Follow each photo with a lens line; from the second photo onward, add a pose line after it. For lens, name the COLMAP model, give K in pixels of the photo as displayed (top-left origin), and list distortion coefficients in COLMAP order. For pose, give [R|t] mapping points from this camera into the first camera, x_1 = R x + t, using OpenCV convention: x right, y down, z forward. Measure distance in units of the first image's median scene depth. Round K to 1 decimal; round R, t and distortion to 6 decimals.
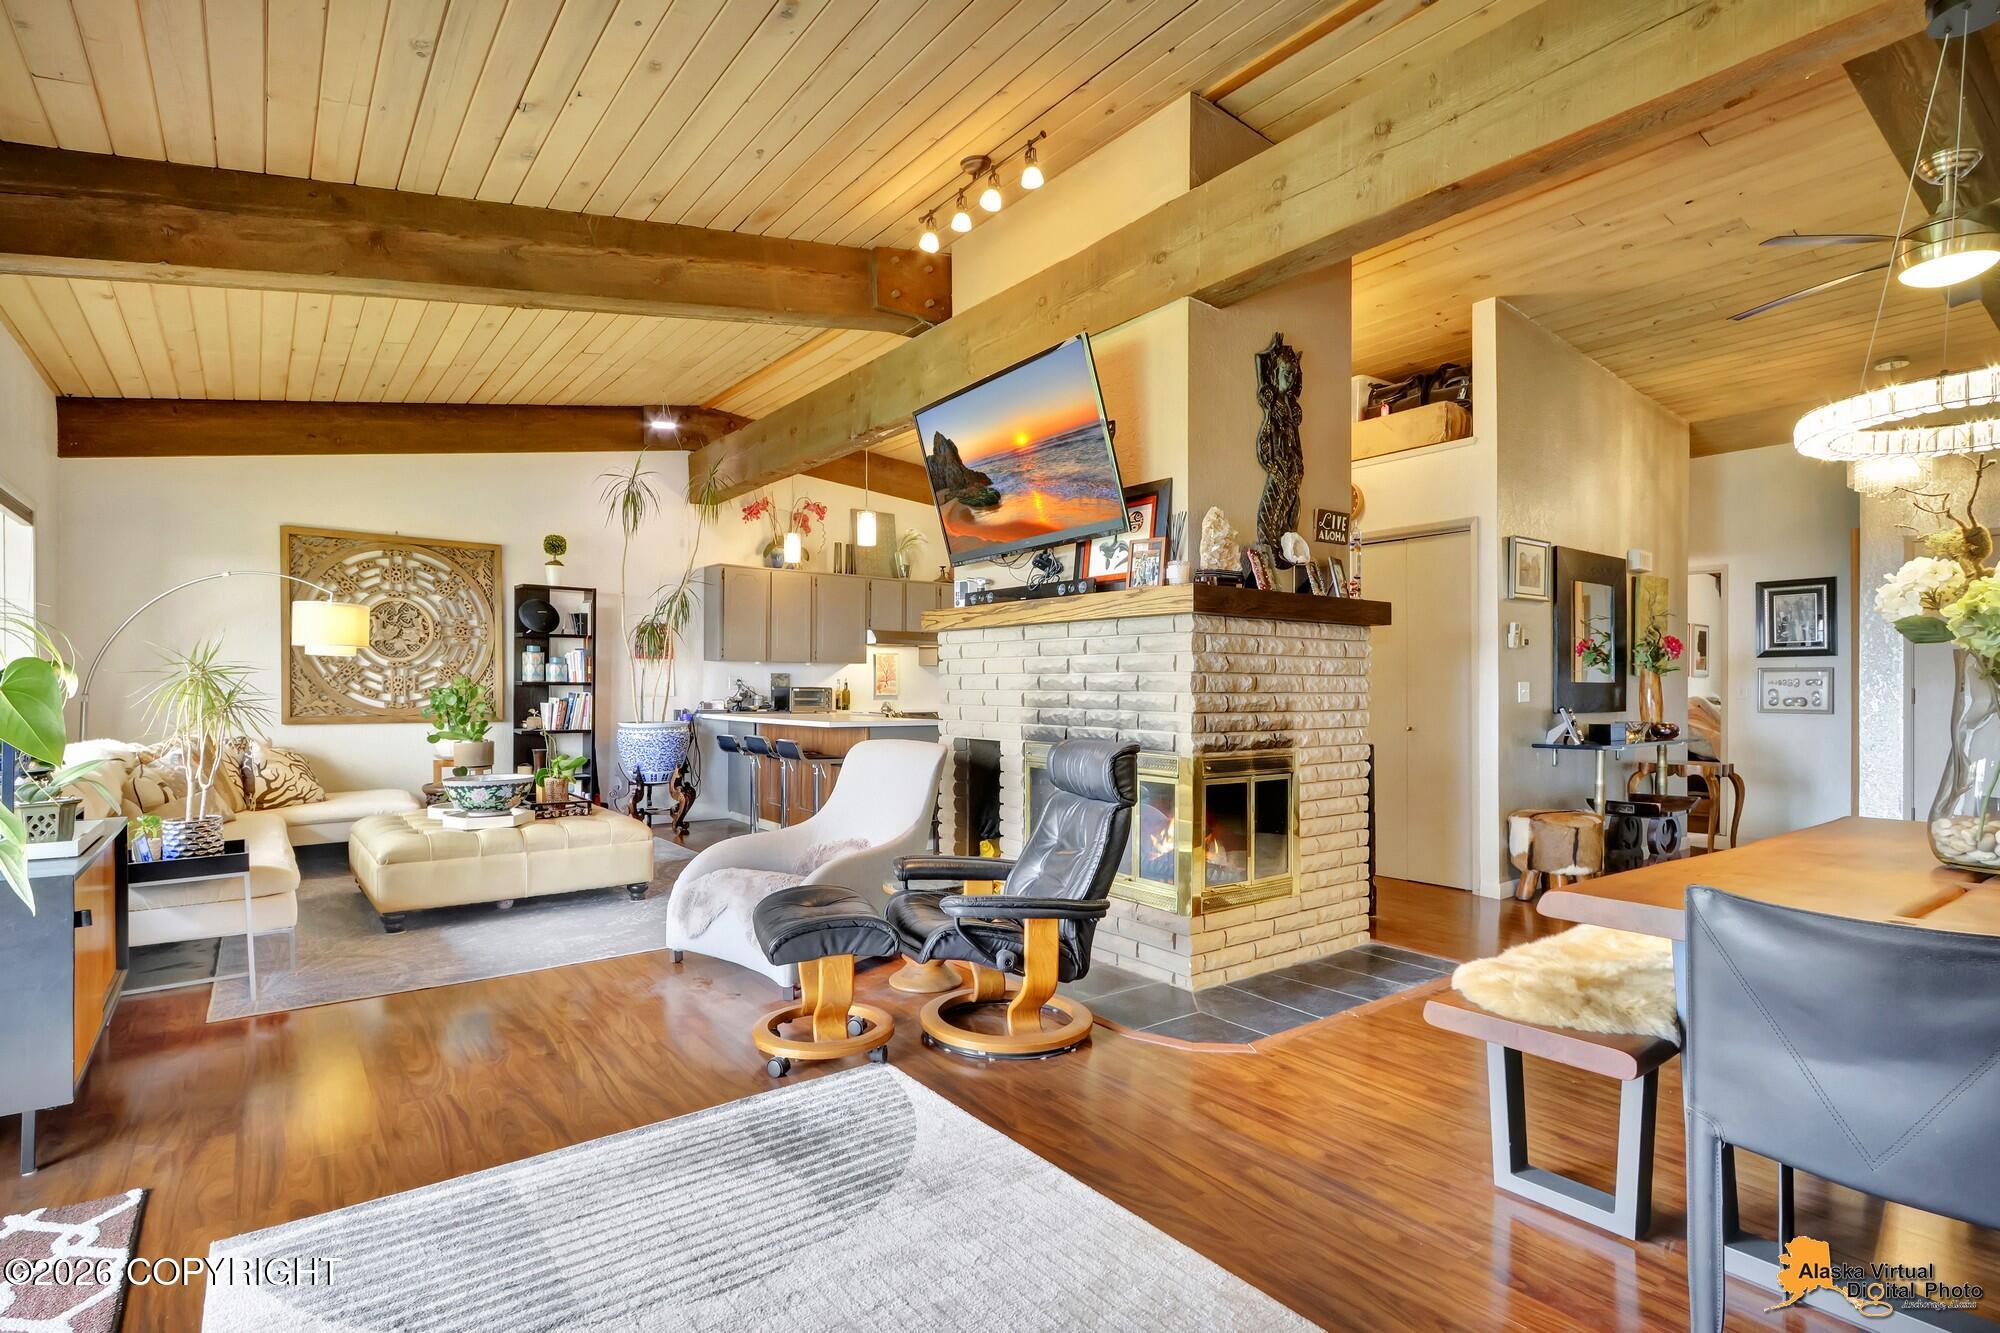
lens RADIAL K [[962.7, 0, 994.0], [0, 962.7, 688.0], [0, 0, 1]] dist [-0.000802, -0.000892]
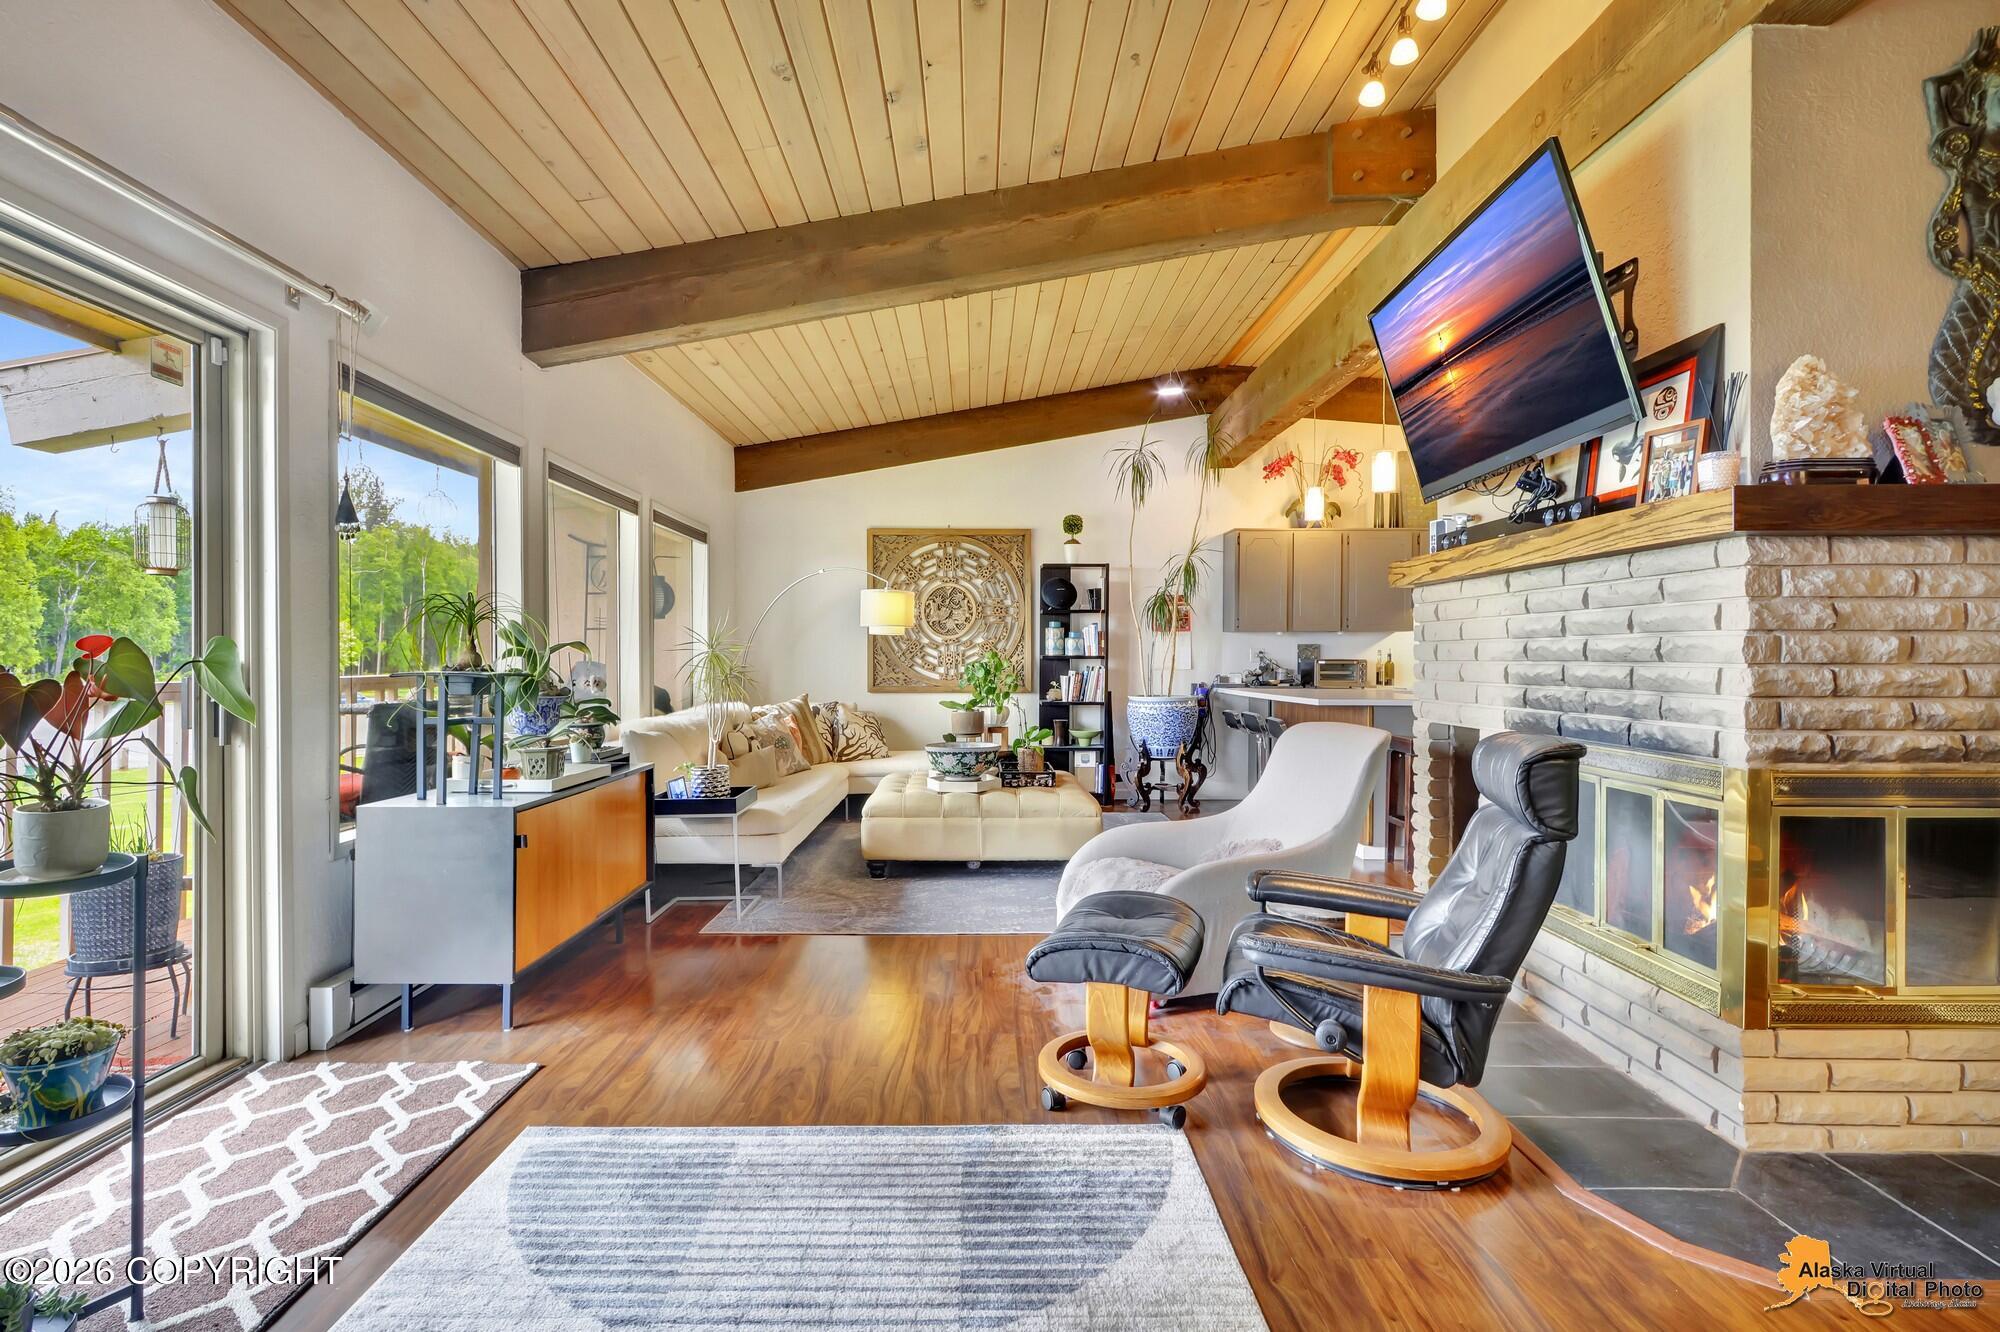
lens RADIAL K [[957.8, 0, 1000.0], [0, 957.8, 666.0], [0, 0, 1]] dist [0.003738, -0.004168]
pose [[0.791543, -0.001462, -0.611112, 0.177628], [0.004182, 0.999987, 0.003024, 0.002088], [0.611099, -0.004949, 0.791538, 0.196837]]
